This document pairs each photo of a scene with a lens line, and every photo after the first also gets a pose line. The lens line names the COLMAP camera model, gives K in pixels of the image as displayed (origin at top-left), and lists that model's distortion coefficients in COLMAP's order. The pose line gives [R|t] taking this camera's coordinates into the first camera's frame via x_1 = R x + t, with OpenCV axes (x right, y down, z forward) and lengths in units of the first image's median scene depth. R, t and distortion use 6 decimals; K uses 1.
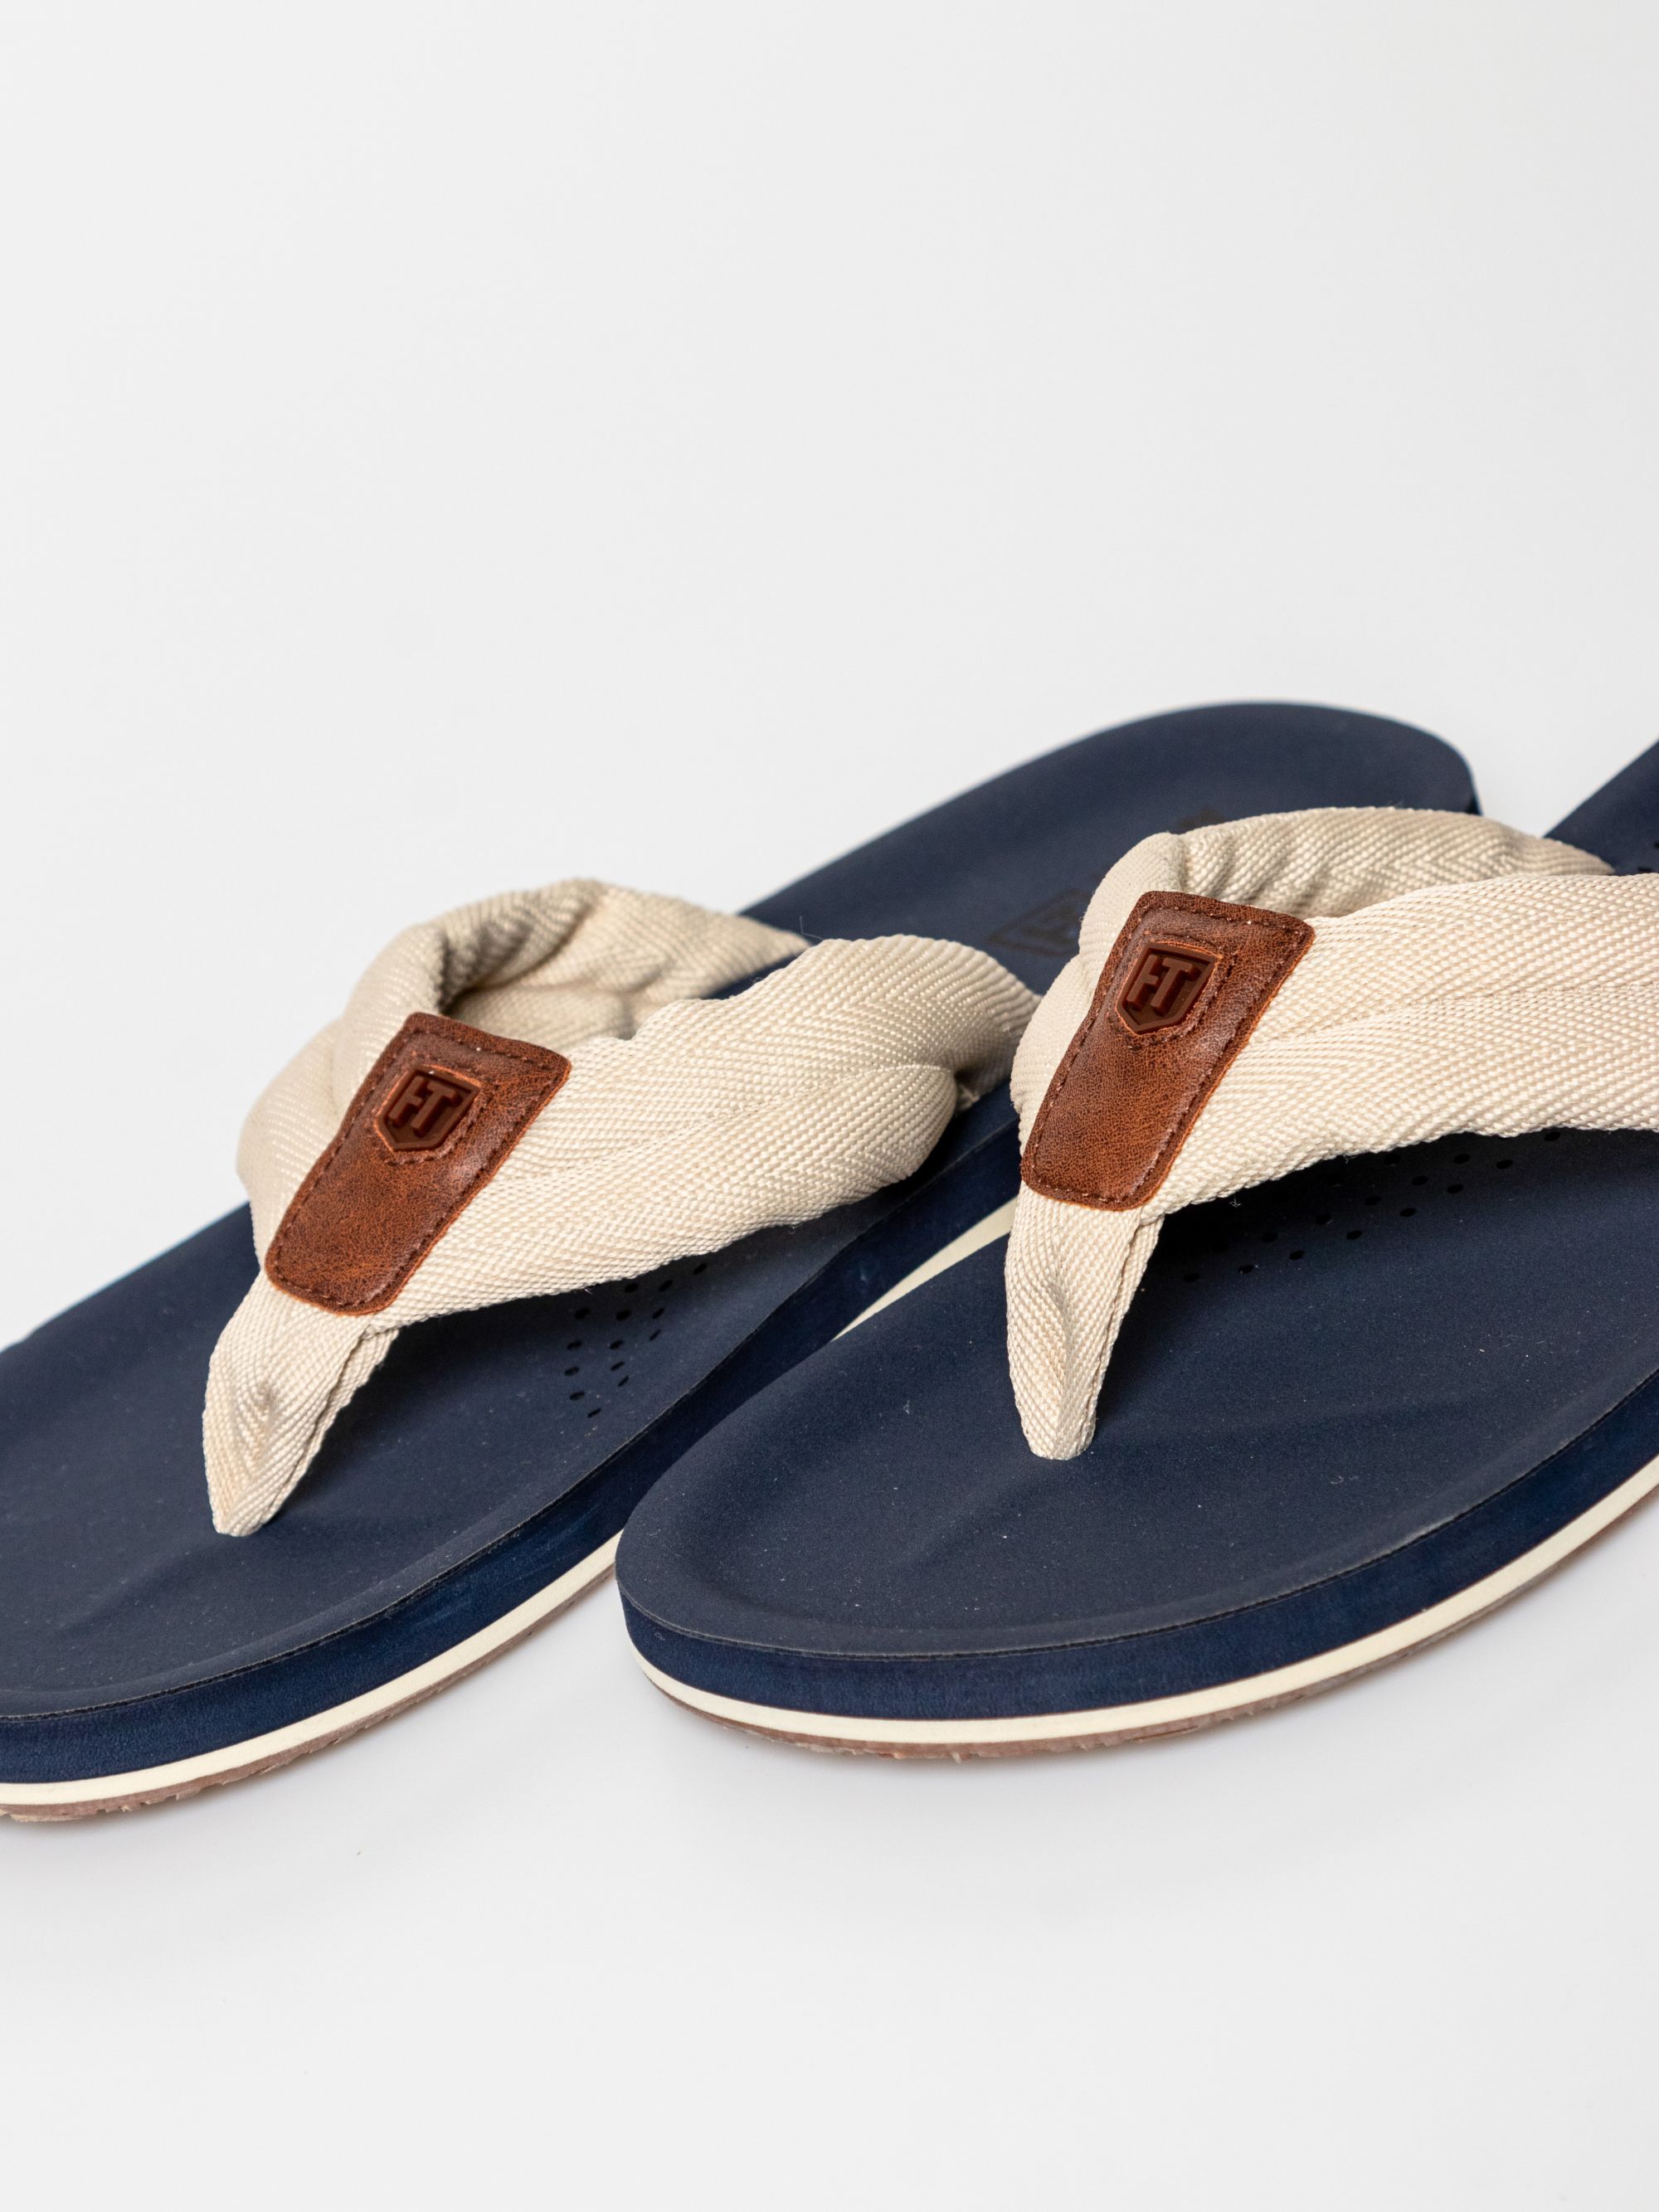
lens RADIAL K [[7232.5, 0, 829.7], [0, 7232.5, 1106.2], [0, 0, 1]] dist [-0.465656, 0.000000]
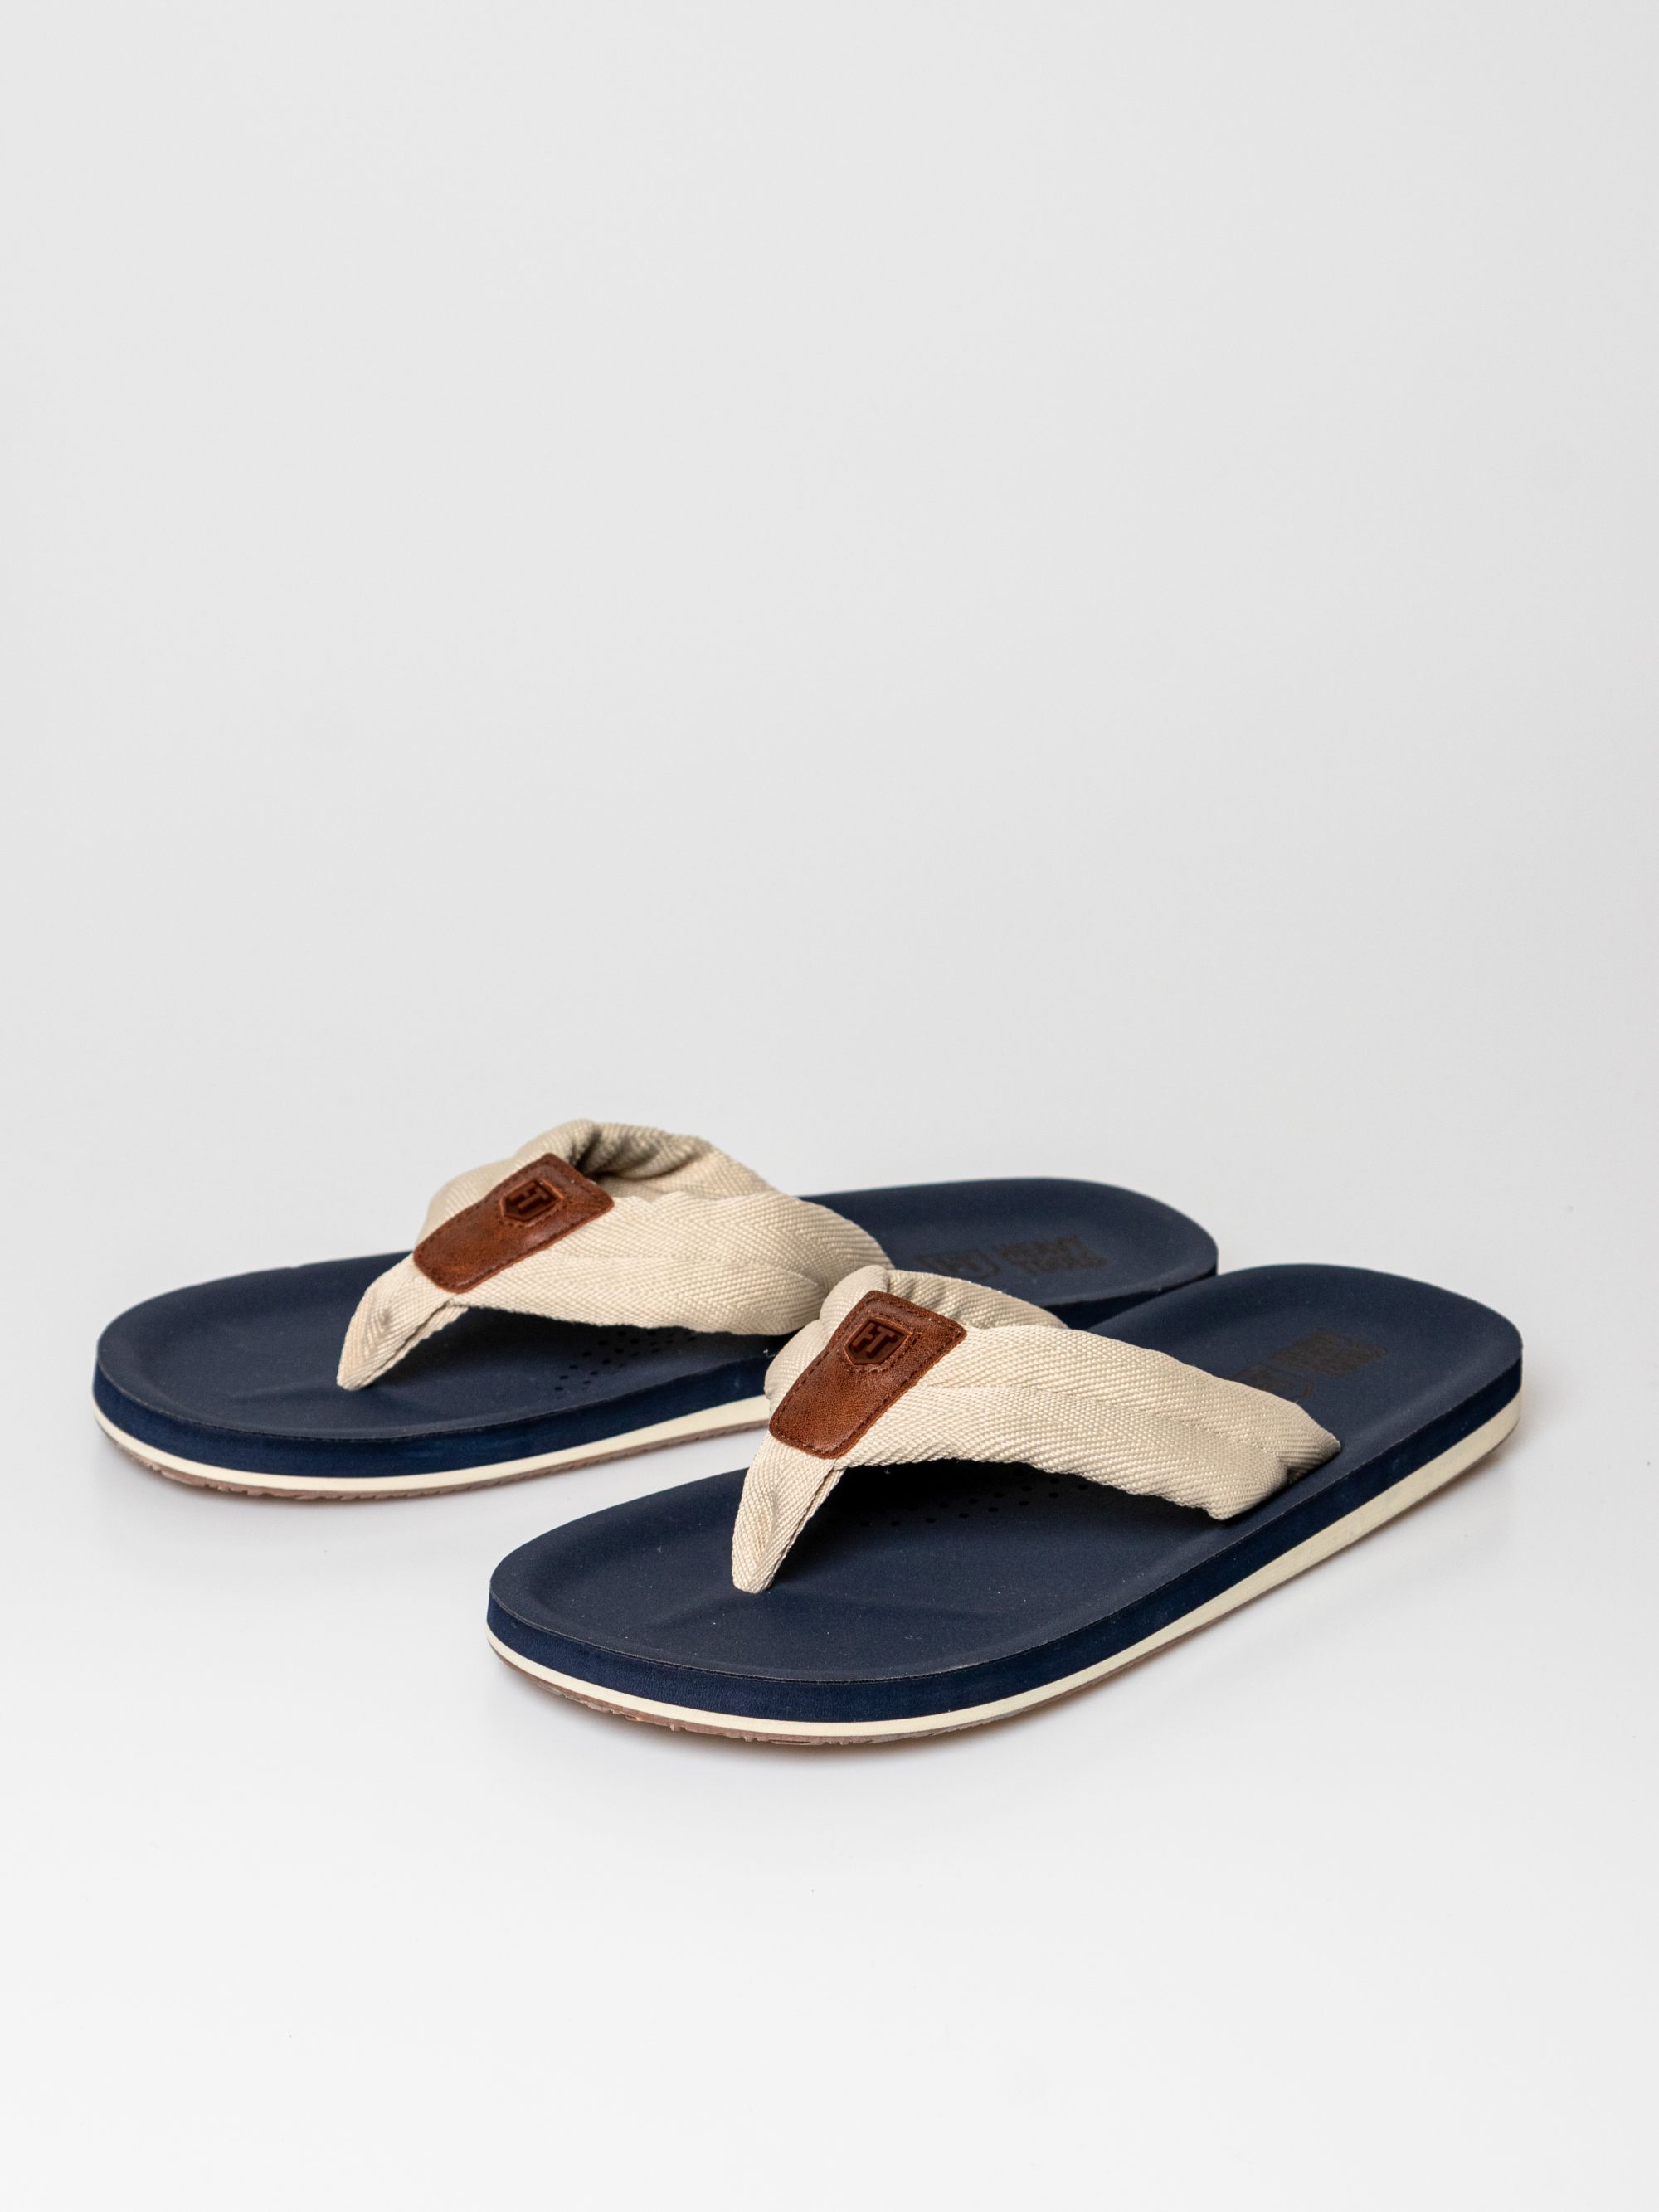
lens RADIAL K [[6041.3, 0, 830.6], [0, 6041.3, 1106.2], [0, 0, 1]] dist [-1.032982, 0.000000]
pose [[0.971136, 0.237960, -0.016411, 0.046241], [-0.237826, 0.971259, 0.009713, -0.082587], [0.018250, -0.005530, 0.999818, -0.439400]]
